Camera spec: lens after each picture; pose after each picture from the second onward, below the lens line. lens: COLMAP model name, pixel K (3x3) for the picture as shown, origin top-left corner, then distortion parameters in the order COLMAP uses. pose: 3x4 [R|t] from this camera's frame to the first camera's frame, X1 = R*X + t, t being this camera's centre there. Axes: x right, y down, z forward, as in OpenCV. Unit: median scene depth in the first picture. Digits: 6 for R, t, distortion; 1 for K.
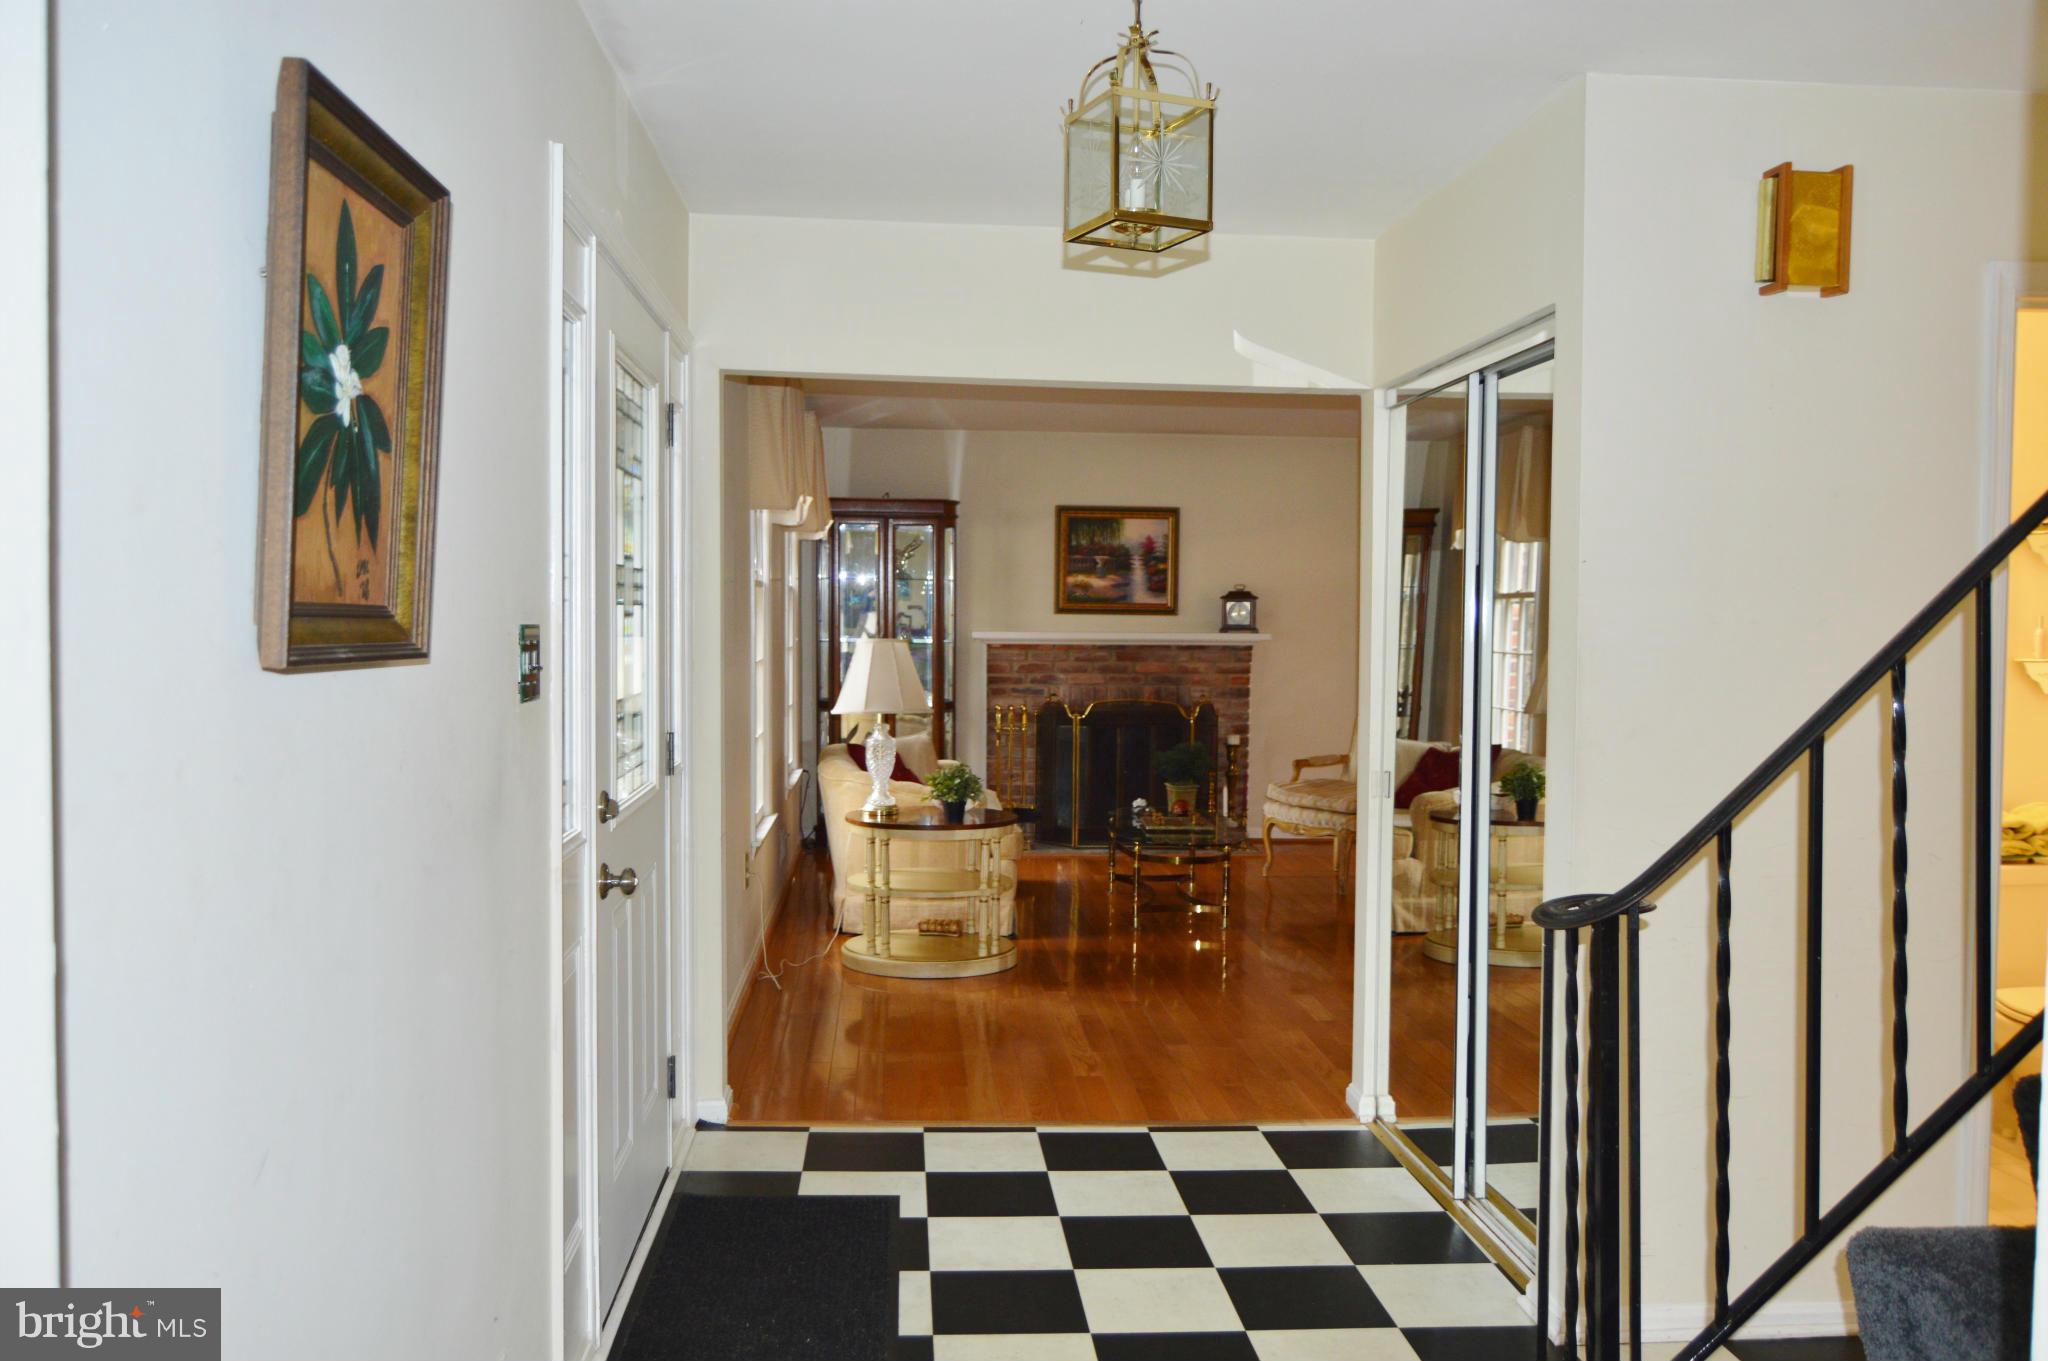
lens RADIAL K [[1634.1, 0, 1012.0], [0, 1634.1, 672.7], [0, 0, 1]] dist [-0.000837, -0.000501]
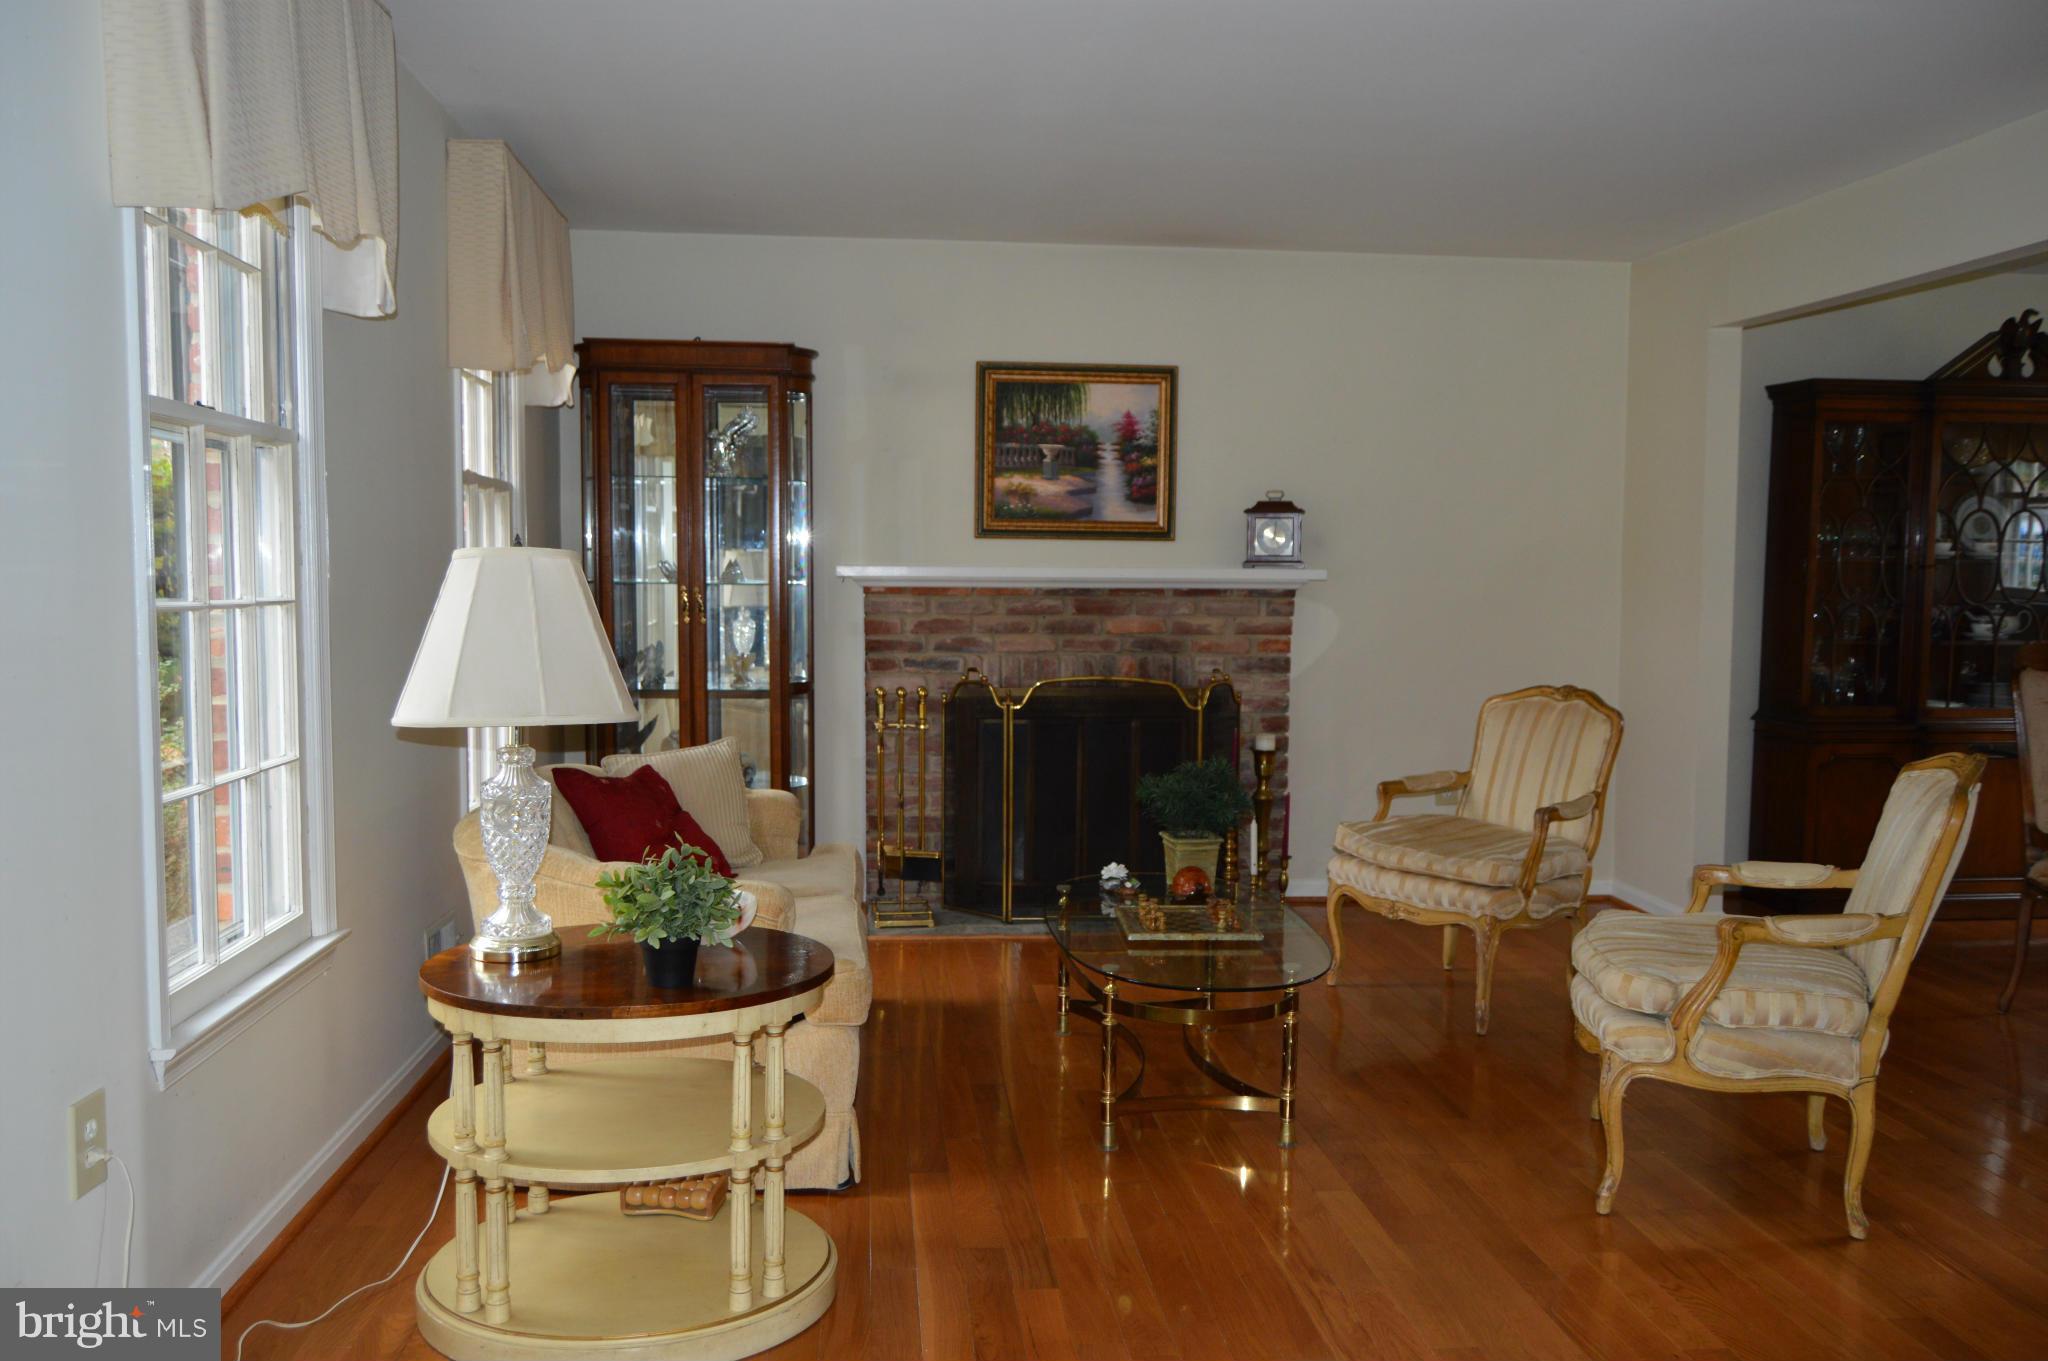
lens RADIAL K [[1634.1, 0, 1012.0], [0, 1634.1, 672.7], [0, 0, 1]] dist [-0.000837, -0.000501]
pose [[0.999814, -0.001215, 0.019251, 0.028191], [0.000824, 0.999794, 0.020274, 0.002319], [-0.019271, -0.020254, 0.999609, 0.384637]]
